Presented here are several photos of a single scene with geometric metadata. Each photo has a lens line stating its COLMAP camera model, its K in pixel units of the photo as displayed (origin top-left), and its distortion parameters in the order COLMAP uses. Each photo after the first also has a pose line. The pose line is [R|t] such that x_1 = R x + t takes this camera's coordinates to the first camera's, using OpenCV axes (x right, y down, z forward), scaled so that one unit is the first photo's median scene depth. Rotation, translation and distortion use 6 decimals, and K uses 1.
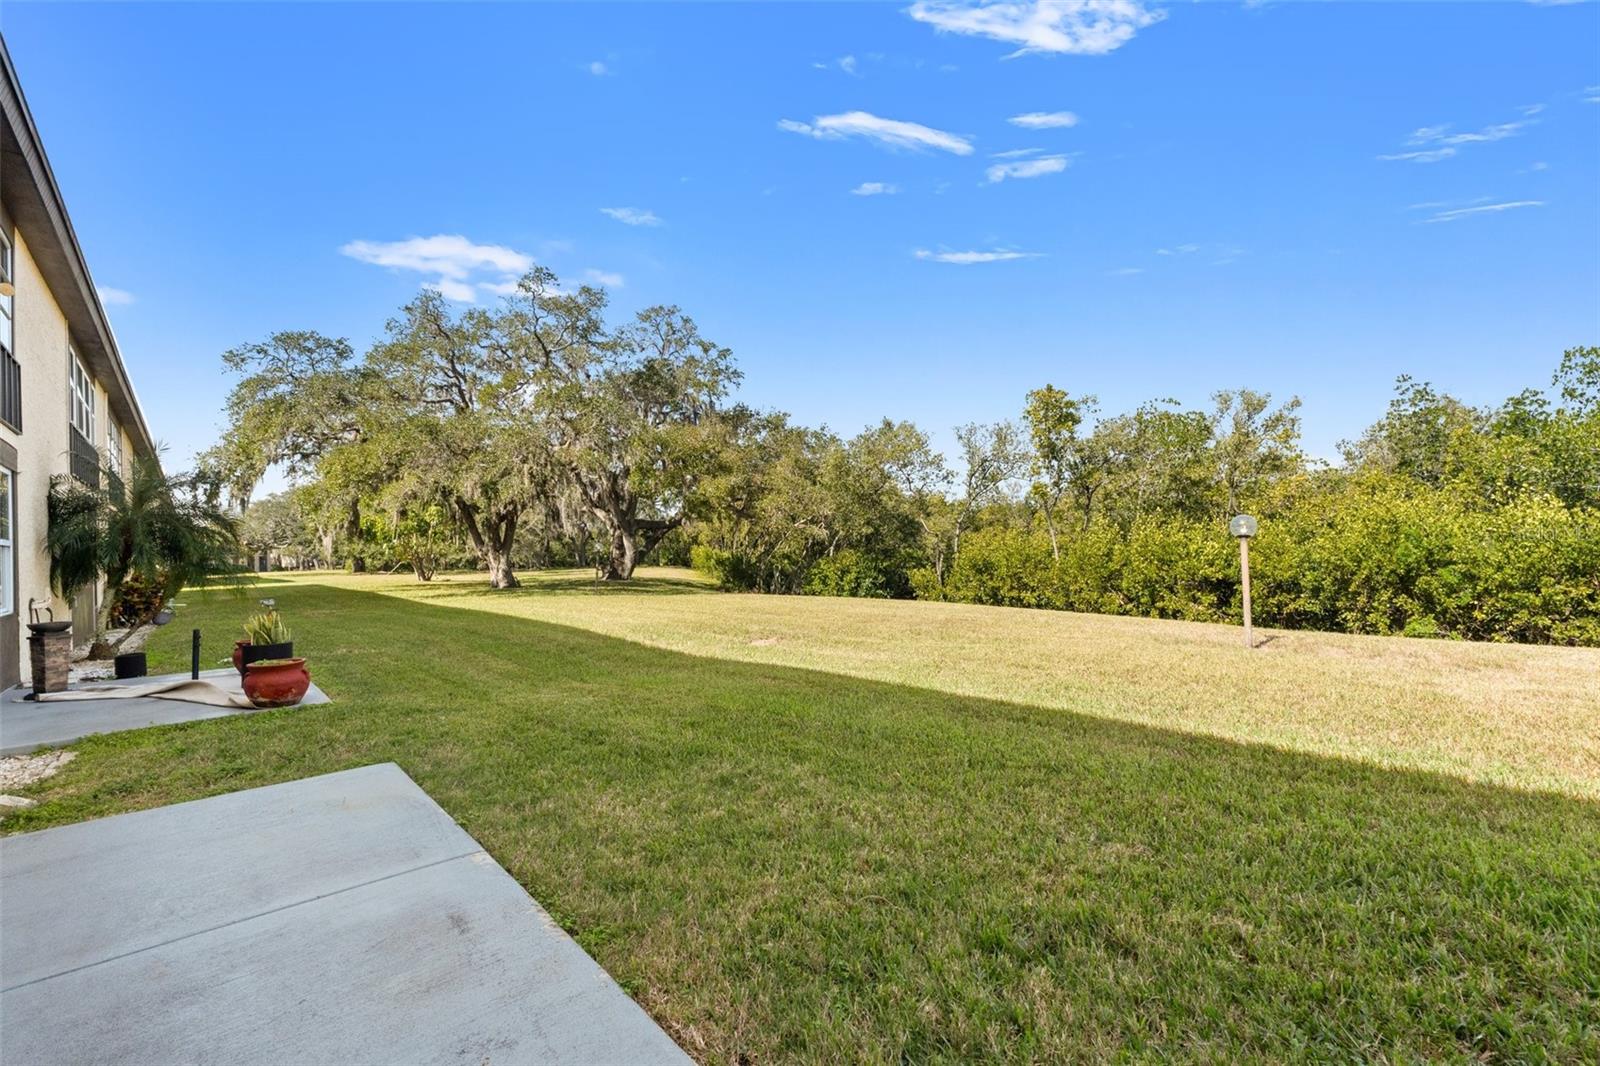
lens RADIAL K [[694.1, 0, 800.0], [0, 694.1, 533.0], [0, 0, 1]] dist [-0.001915, -0.000131]
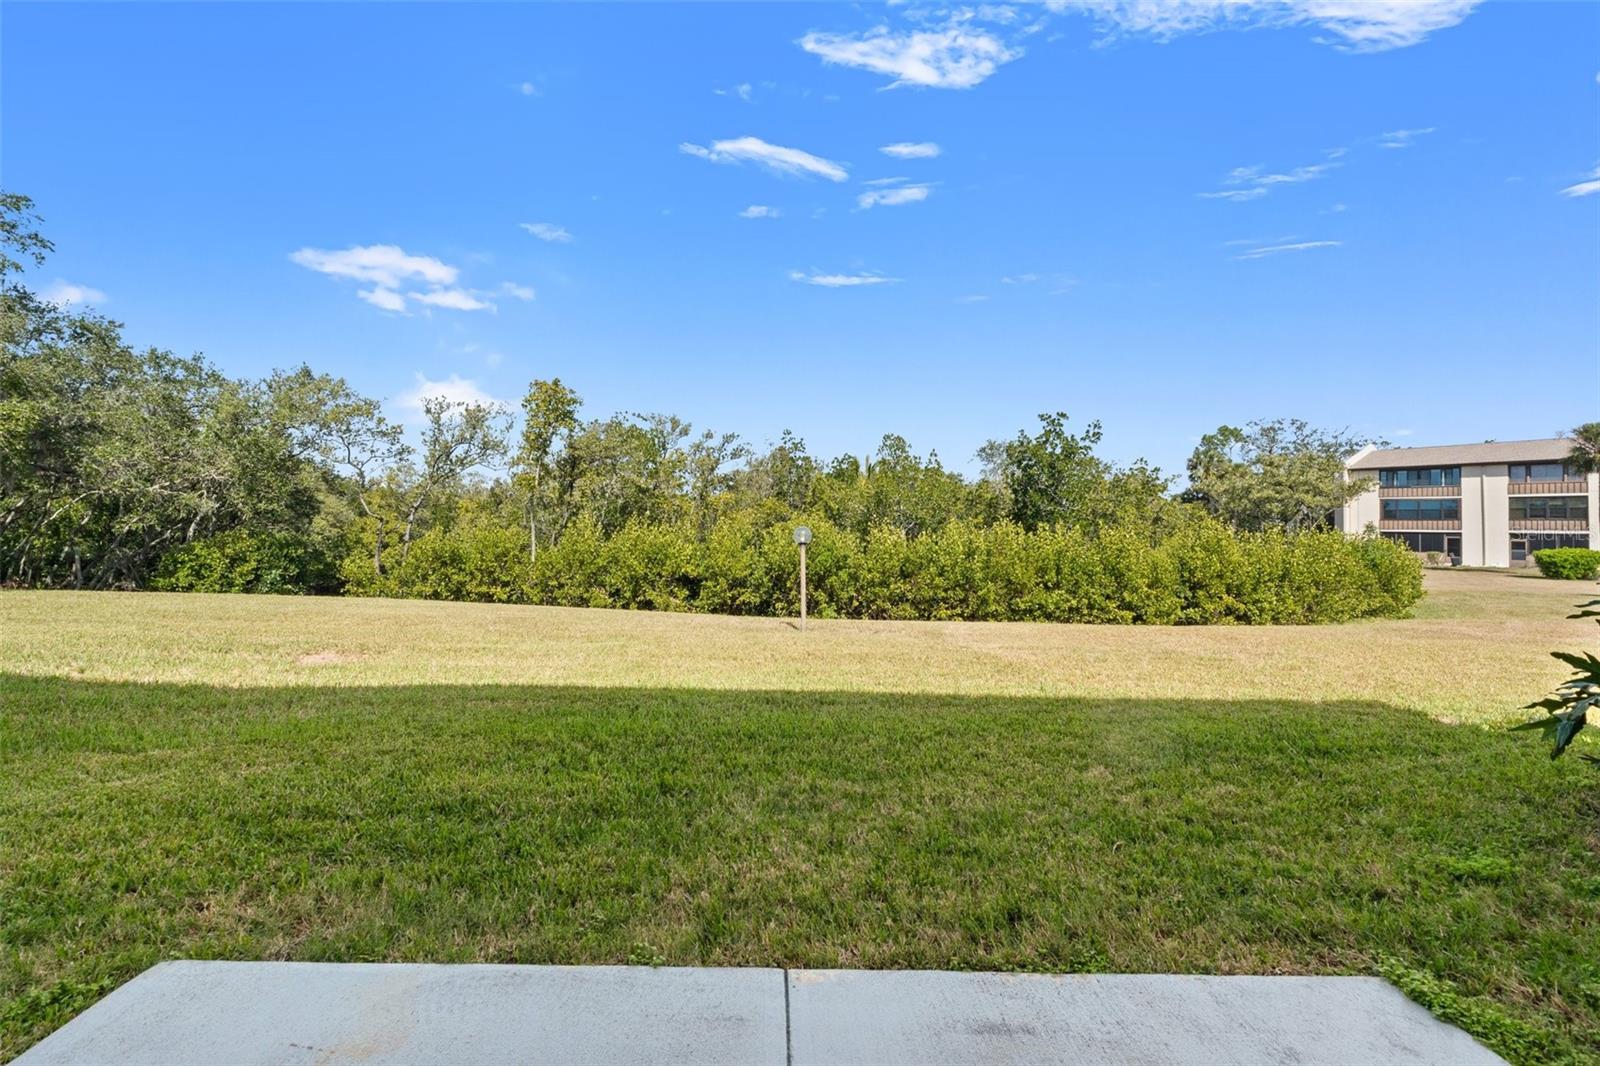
lens RADIAL K [[694.1, 0, 800.0], [0, 694.1, 533.0], [0, 0, 1]] dist [-0.001915, -0.000131]
pose [[0.635190, 0.057900, 0.770182, -0.132191], [-0.065005, 0.997656, -0.021390, 0.004332], [-0.769615, -0.036479, 0.637465, 0.071590]]
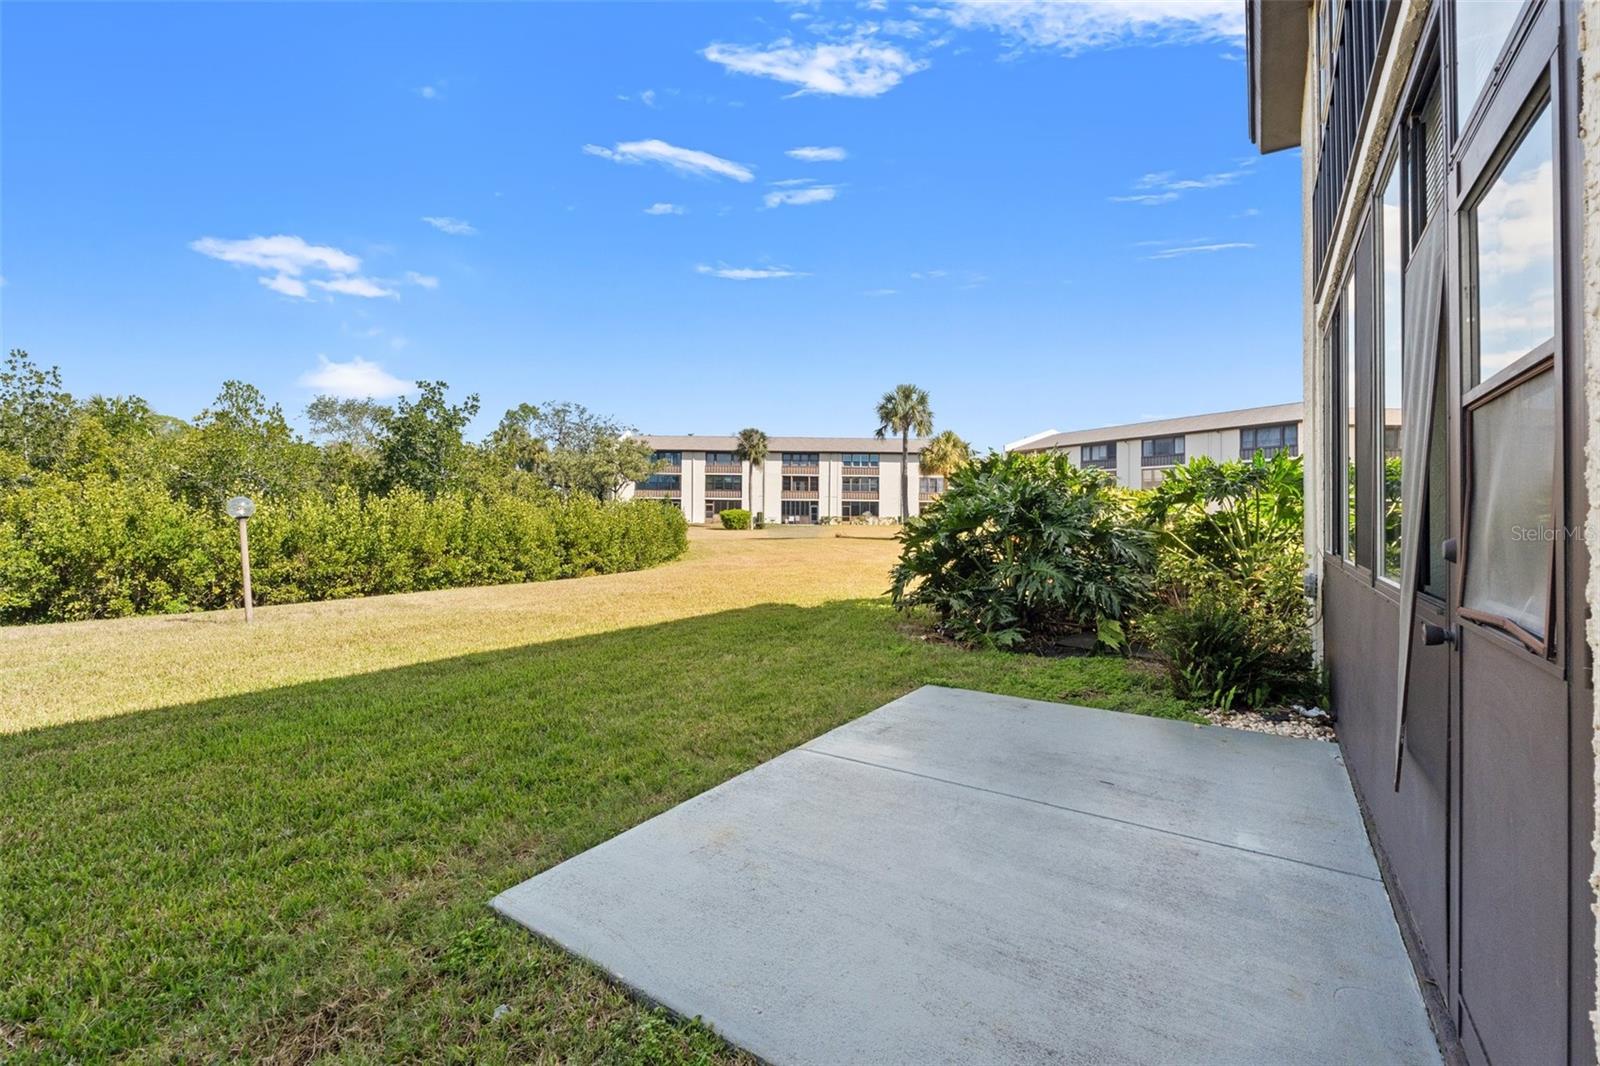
lens RADIAL K [[678.0, 0, 798.1], [0, 678.0, 526.4], [0, 0, 1]] dist [-0.003163, -0.000550]
pose [[-0.245256, 0.019604, 0.969260, -0.206603], [-0.018003, 0.999531, -0.024771, 0.010213], [-0.969291, -0.023525, -0.244788, 0.158354]]
